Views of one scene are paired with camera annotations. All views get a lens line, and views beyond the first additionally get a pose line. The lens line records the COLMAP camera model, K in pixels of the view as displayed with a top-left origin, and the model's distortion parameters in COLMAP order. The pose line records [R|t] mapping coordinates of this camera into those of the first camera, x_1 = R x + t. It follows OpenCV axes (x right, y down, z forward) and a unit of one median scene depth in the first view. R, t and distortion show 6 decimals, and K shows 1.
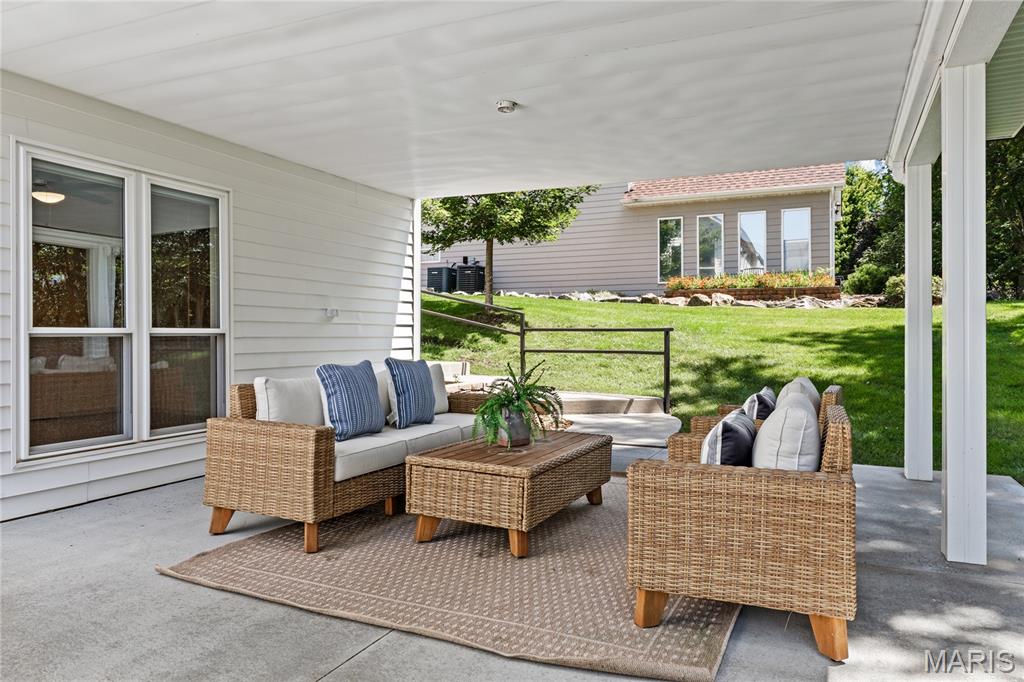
lens RADIAL K [[689.9, 0, 524.2], [0, 689.9, 339.4], [0, 0, 1]] dist [0.010577, 0.000915]
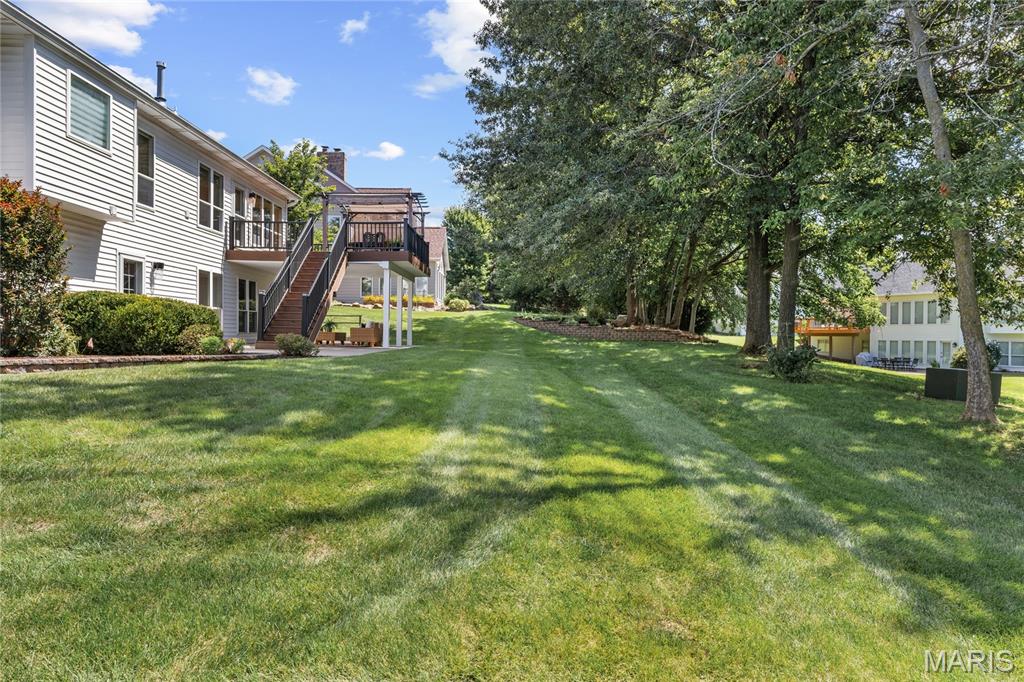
lens RADIAL K [[607.0, 0, 512.0], [0, 607.0, 341.0], [0, 0, 1]] dist [-0.000822, -0.001189]
pose [[0.913614, 0.007229, 0.406519, -0.166657], [-0.009814, 0.999943, 0.004273, 0.048269], [-0.406465, -0.007893, 0.913632, -1.072029]]
